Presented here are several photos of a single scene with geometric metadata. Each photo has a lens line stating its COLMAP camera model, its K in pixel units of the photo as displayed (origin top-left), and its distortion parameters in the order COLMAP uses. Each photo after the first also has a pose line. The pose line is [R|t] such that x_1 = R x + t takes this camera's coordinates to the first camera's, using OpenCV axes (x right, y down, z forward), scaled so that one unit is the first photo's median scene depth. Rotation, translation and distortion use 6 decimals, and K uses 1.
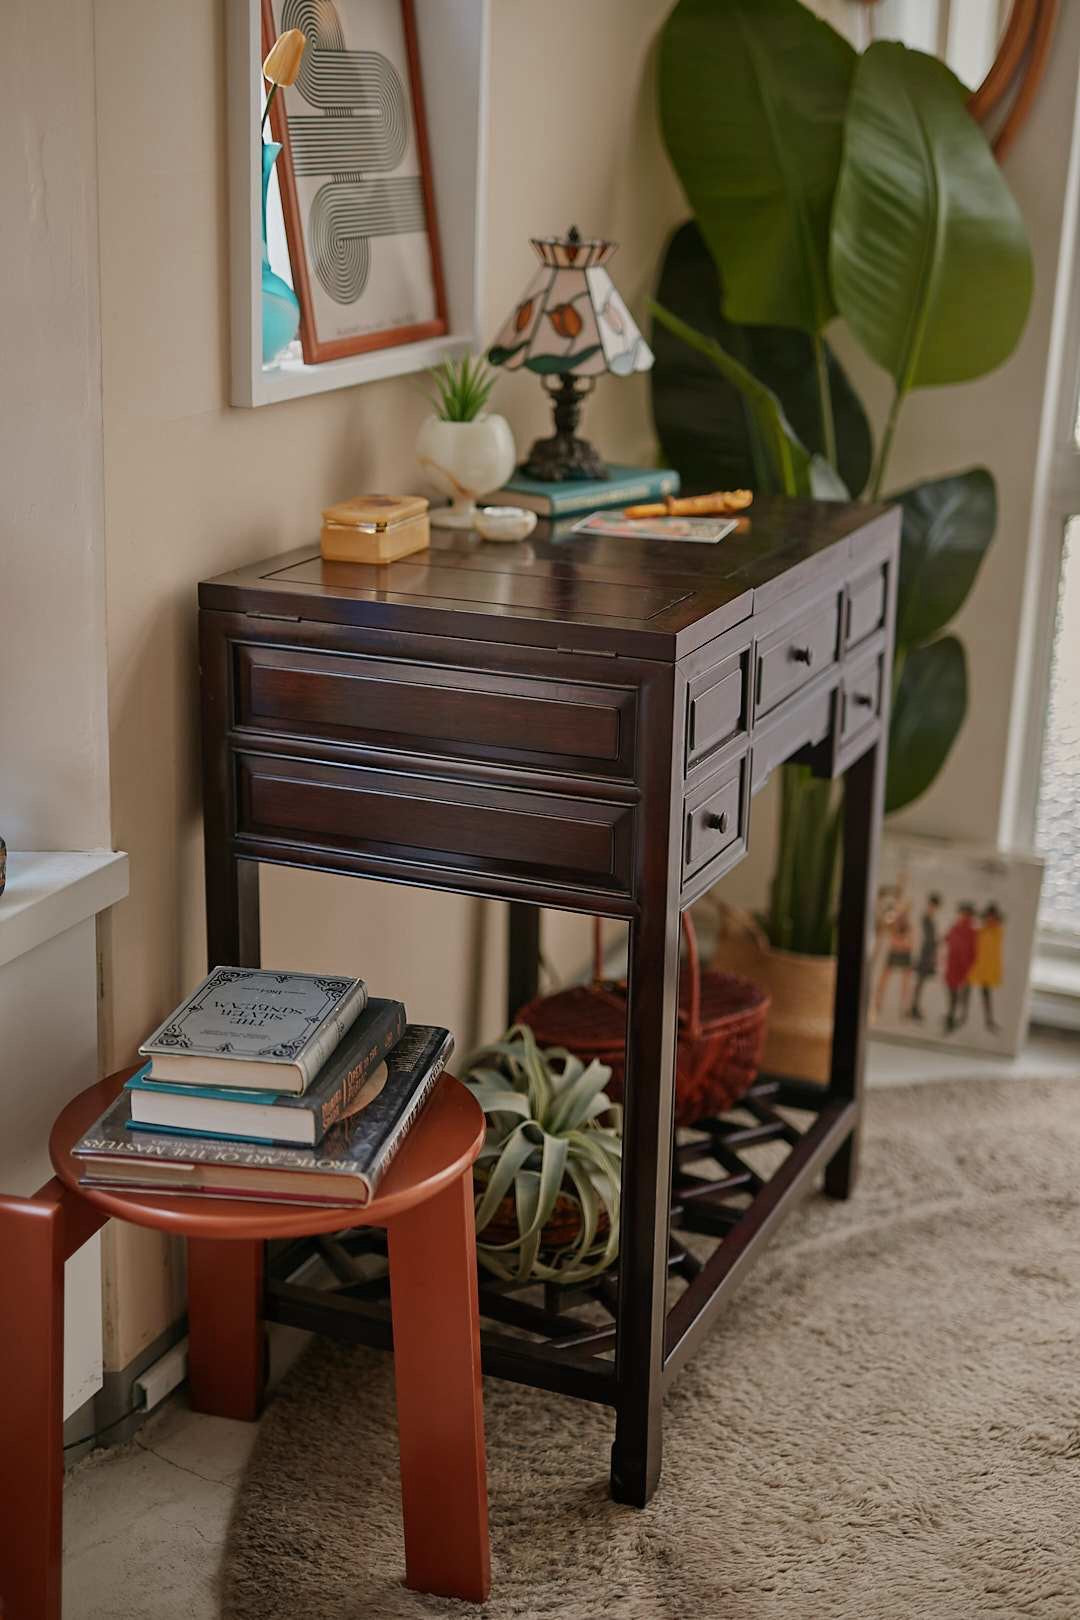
lens RADIAL K [[2277.5, 0, 540.0], [0, 2277.5, 810.0], [0, 0, 1]] dist [0.006359, 0.020536]
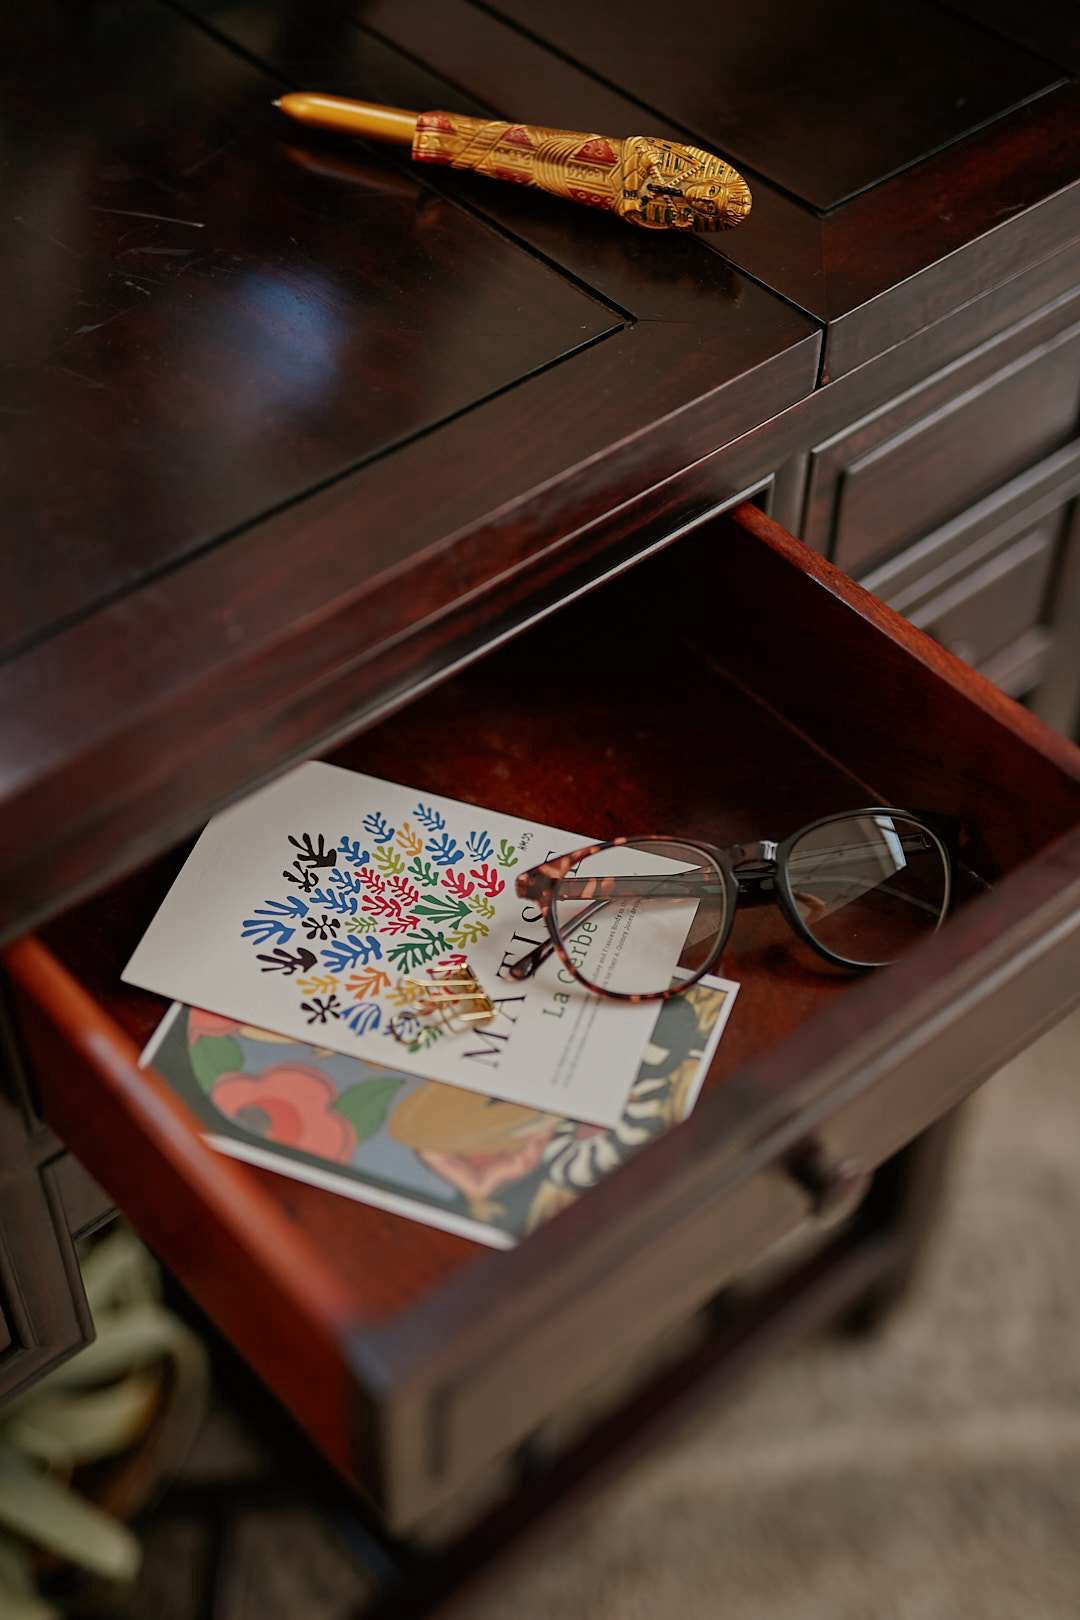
lens RADIAL K [[2277.5, 0, 540.0], [0, 2277.5, 810.0], [0, 0, 1]] dist [0.006359, 0.020536]
pose [[0.898107, 0.322965, -0.298492, 0.216995], [-0.123083, 0.836203, 0.534429, -0.227084], [0.422202, -0.443235, 0.790752, 0.749097]]
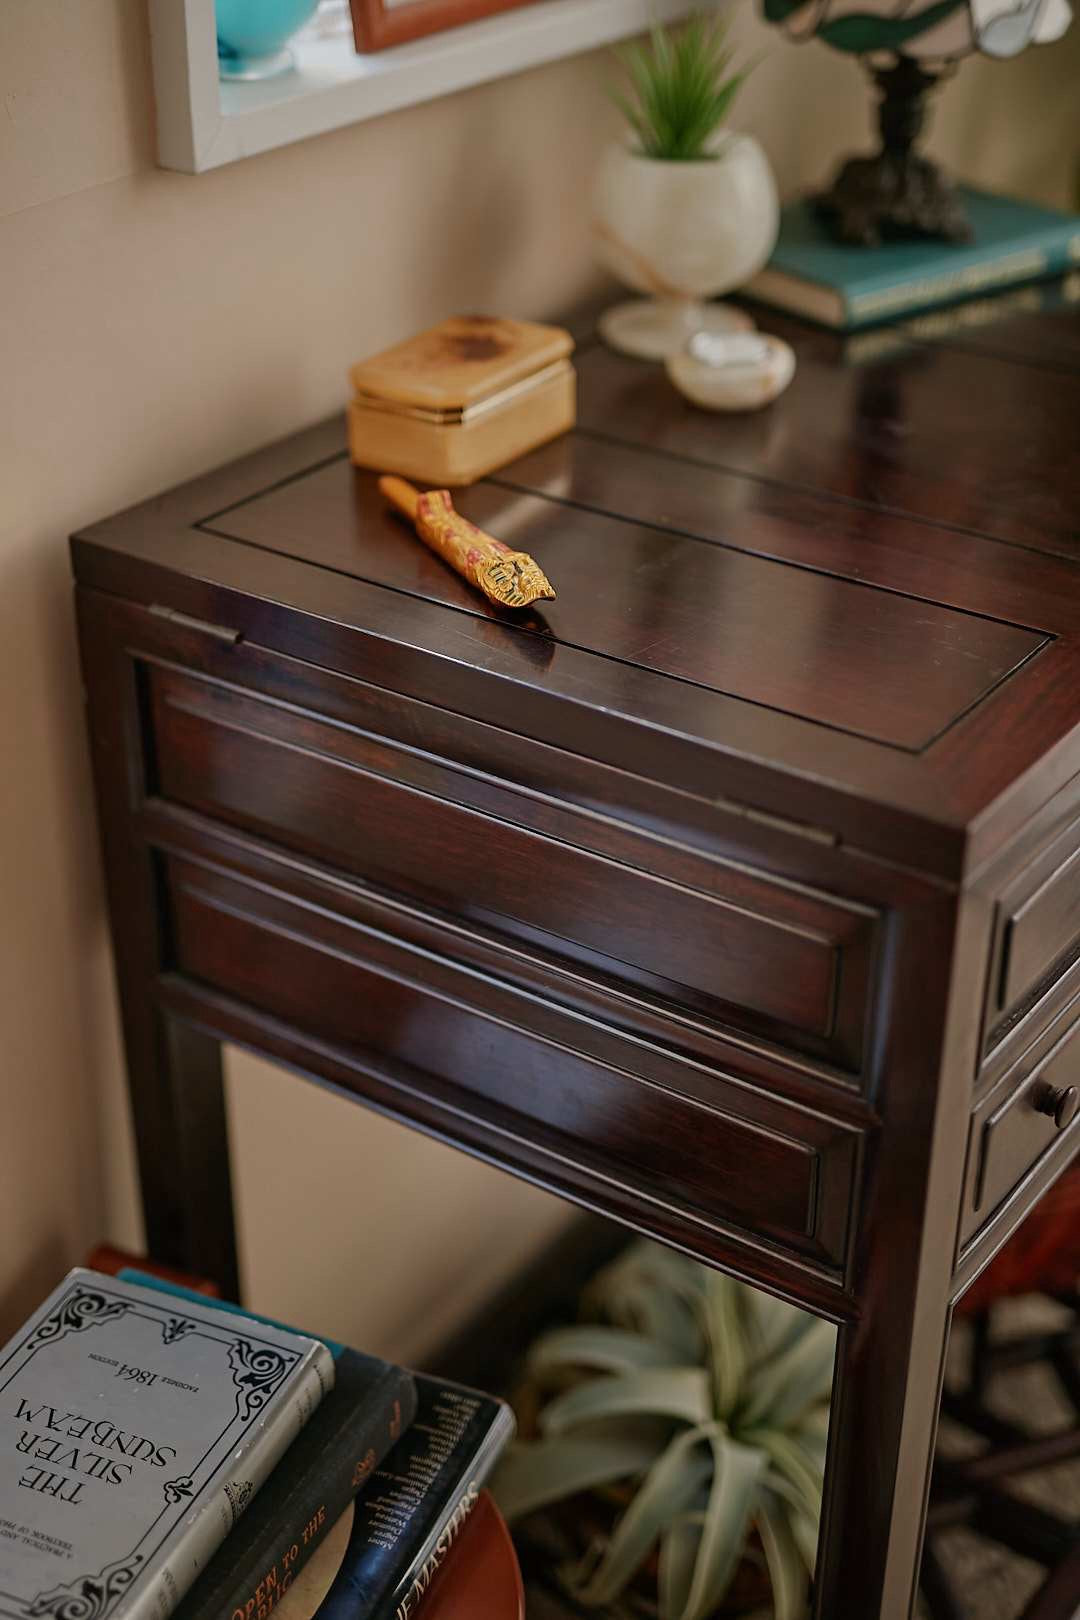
lens RADIAL K [[2290.7, 0, 540.0], [0, 2290.7, 810.0], [0, 0, 1]] dist [0.230348, -1.661955]
pose [[0.977352, 0.092569, -0.190302, 0.052441], [-0.048091, 0.972880, 0.226255, -0.145980], [0.206085, -0.211979, 0.955298, 0.462980]]
